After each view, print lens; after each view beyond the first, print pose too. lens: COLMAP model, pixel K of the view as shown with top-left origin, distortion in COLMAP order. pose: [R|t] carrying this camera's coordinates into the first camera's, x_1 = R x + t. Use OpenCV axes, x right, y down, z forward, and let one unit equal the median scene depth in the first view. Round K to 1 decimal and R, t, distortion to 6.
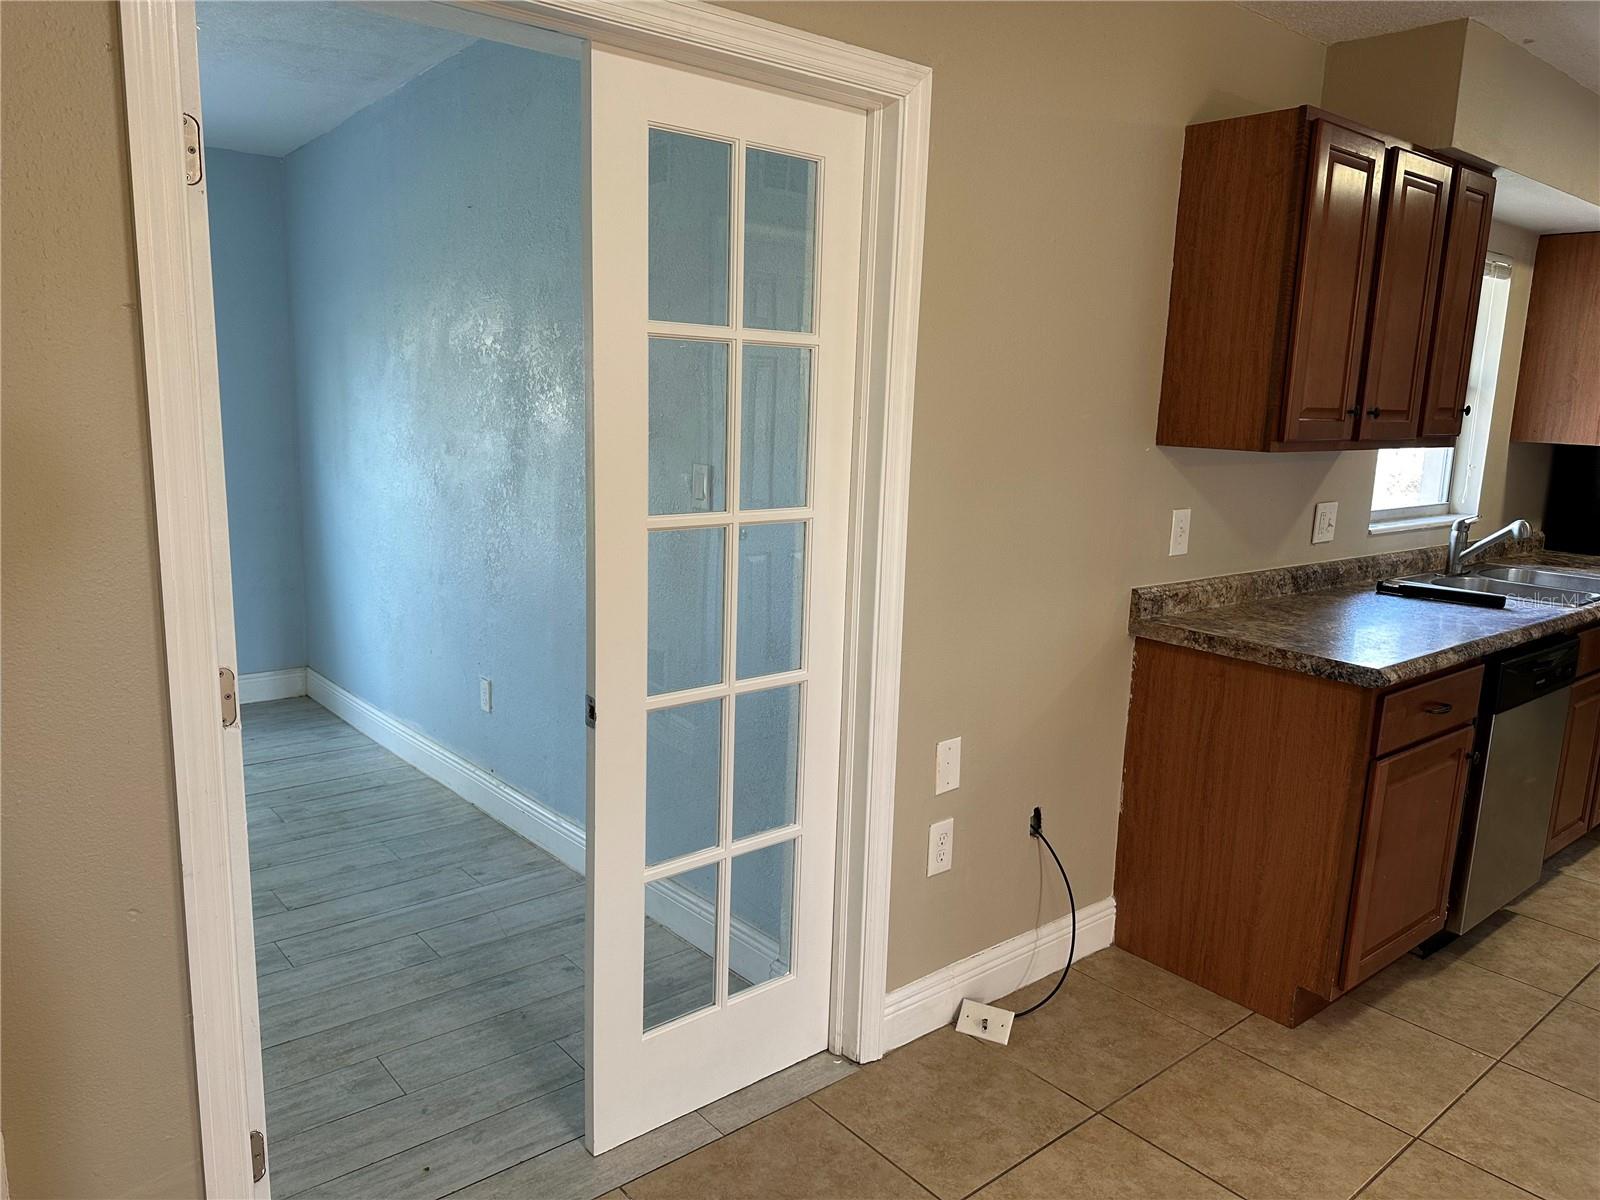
lens RADIAL K [[1130.4, 0, 798.9], [0, 1130.4, 598.1], [0, 0, 1]] dist [0.062450, -0.078561]
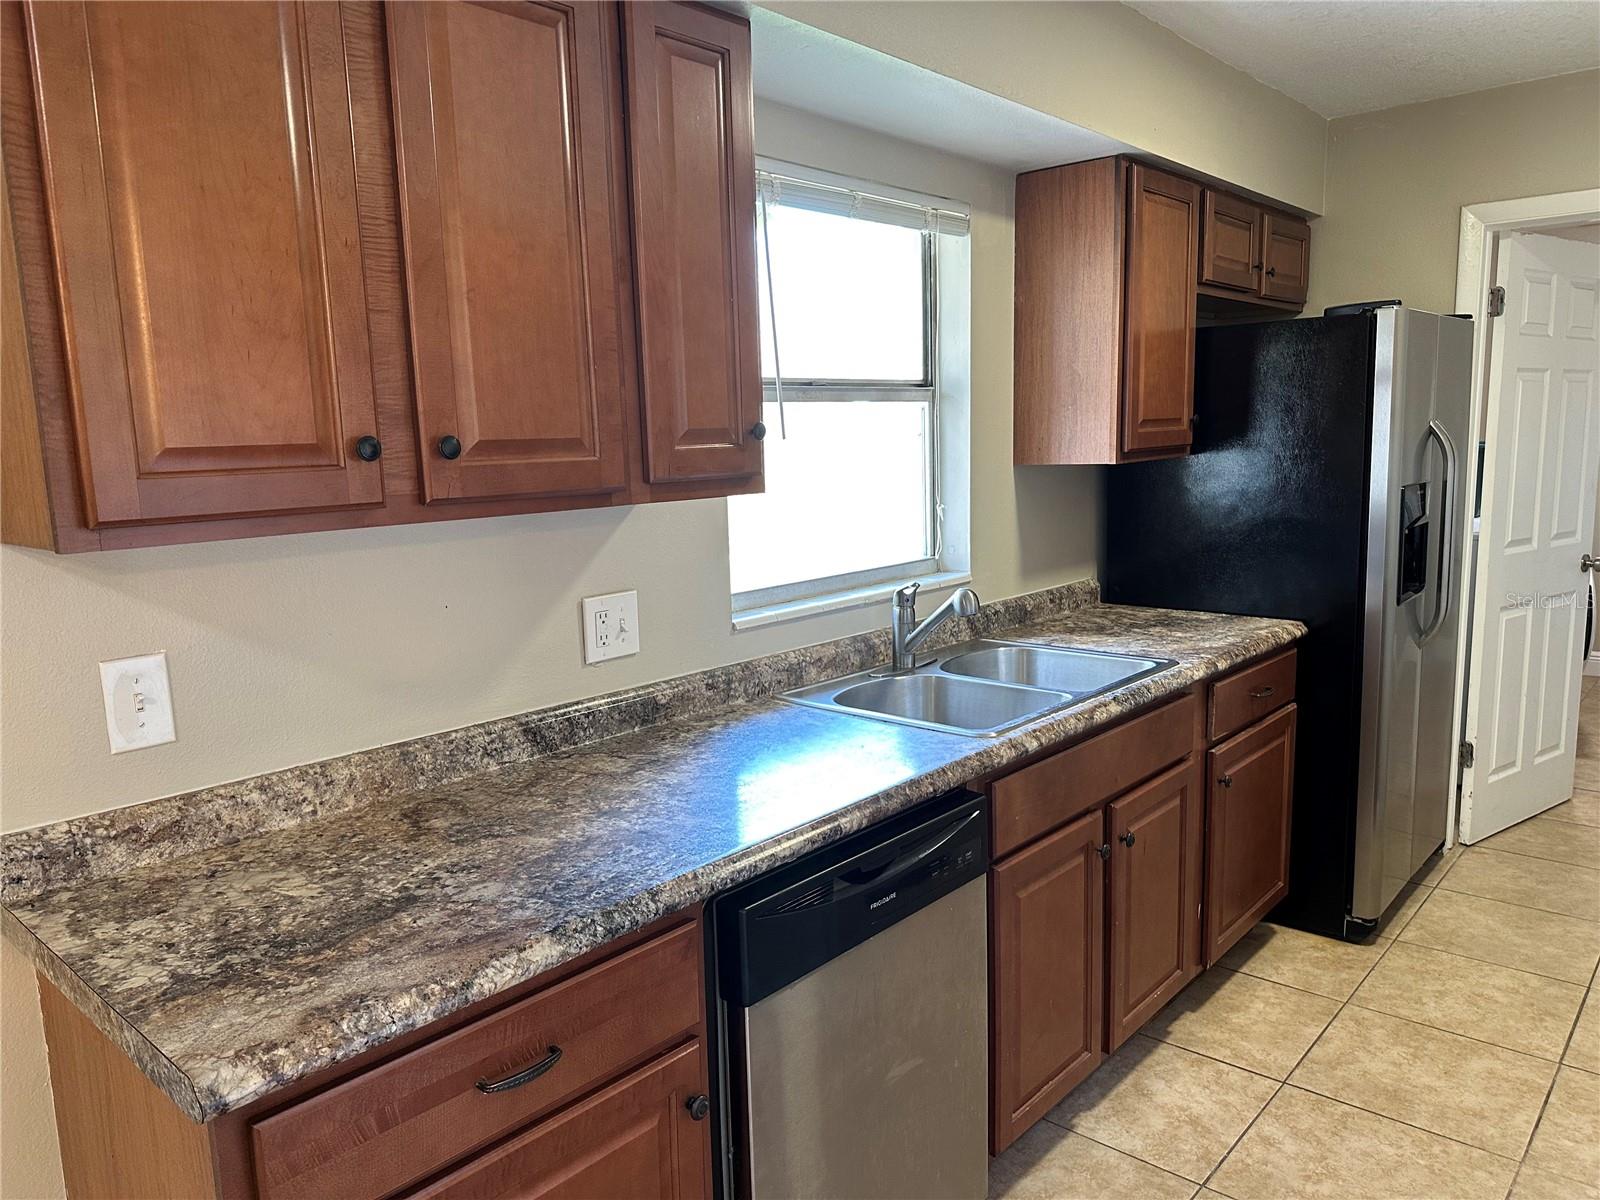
lens RADIAL K [[1130.4, 0, 785.9], [0, 1130.4, 610.9], [0, 0, 1]] dist [0.062450, -0.078561]
pose [[0.988202, -0.084066, 0.128024, 0.521135], [0.087526, 0.995927, -0.021632, -0.058636], [-0.125684, 0.032582, 0.991535, 0.432311]]
